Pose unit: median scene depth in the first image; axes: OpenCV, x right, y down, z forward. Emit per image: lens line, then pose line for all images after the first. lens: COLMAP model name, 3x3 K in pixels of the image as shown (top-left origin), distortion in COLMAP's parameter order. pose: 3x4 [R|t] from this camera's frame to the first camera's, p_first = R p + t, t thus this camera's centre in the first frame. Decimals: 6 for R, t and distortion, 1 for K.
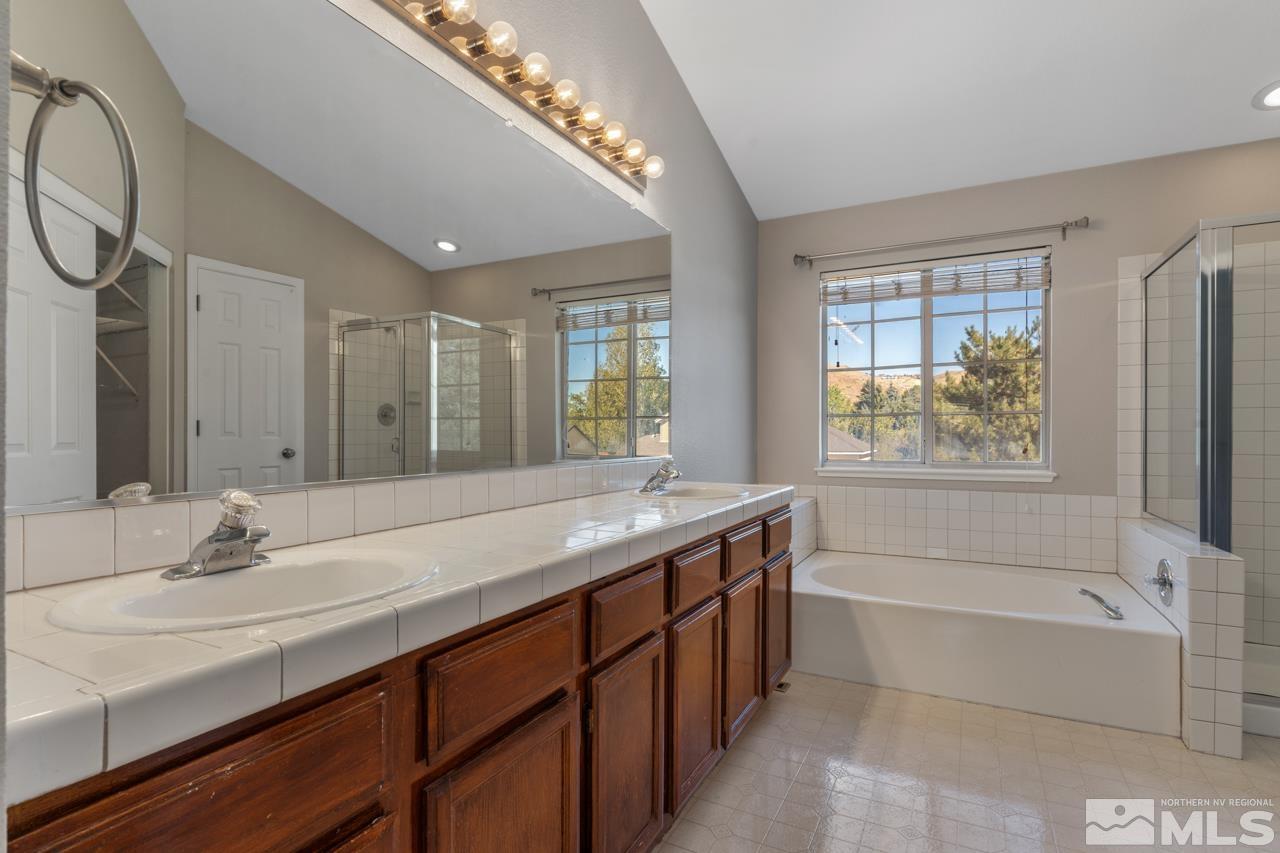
lens RADIAL K [[647.4, 0, 623.4], [0, 647.4, 433.4], [0, 0, 1]] dist [-0.001875, -0.000064]
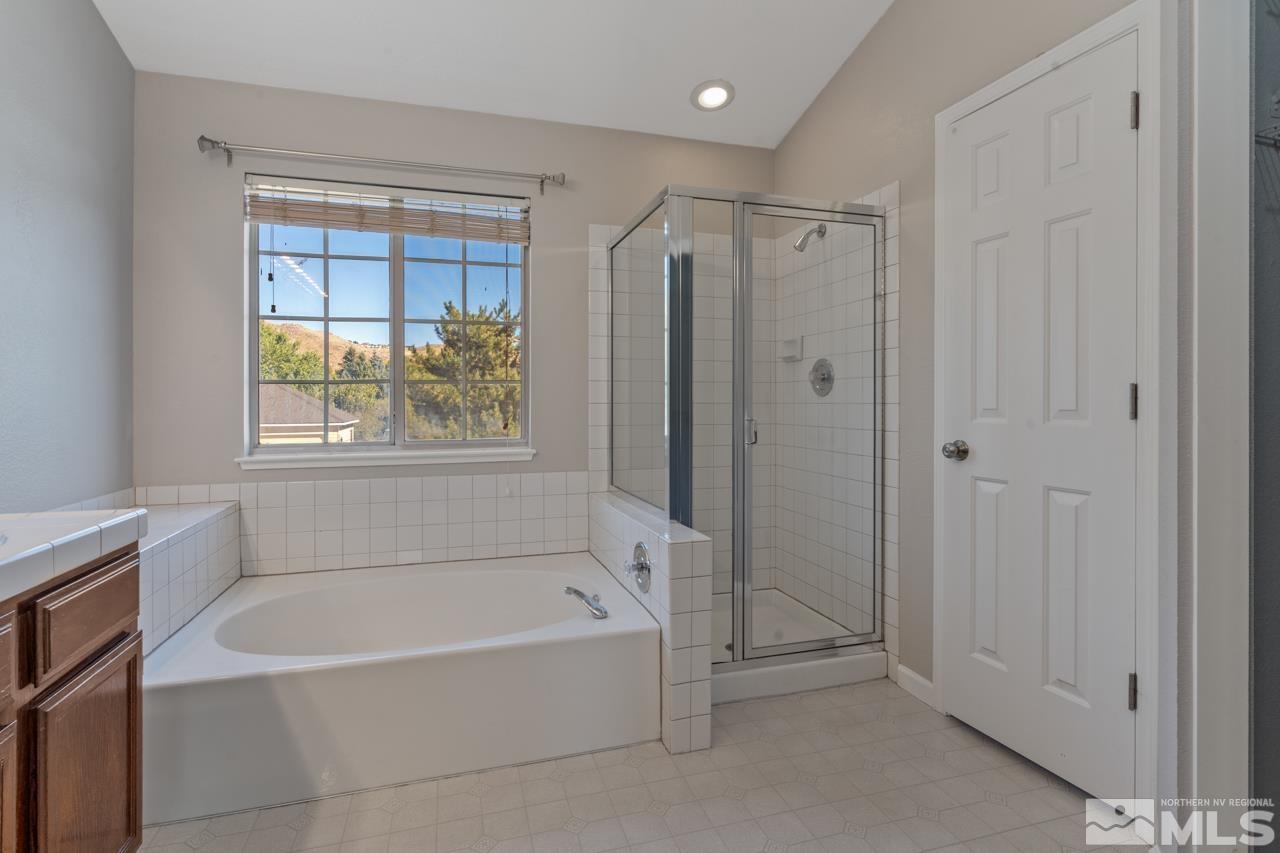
lens RADIAL K [[637.0, 0, 646.8], [0, 637.0, 401.3], [0, 0, 1]] dist [-0.000287, 0.000427]
pose [[0.701339, -0.001298, 0.712826, 0.123256], [0.002575, 0.999996, -0.000713, -0.004726], [-0.712823, 0.002335, 0.701340, 0.227895]]
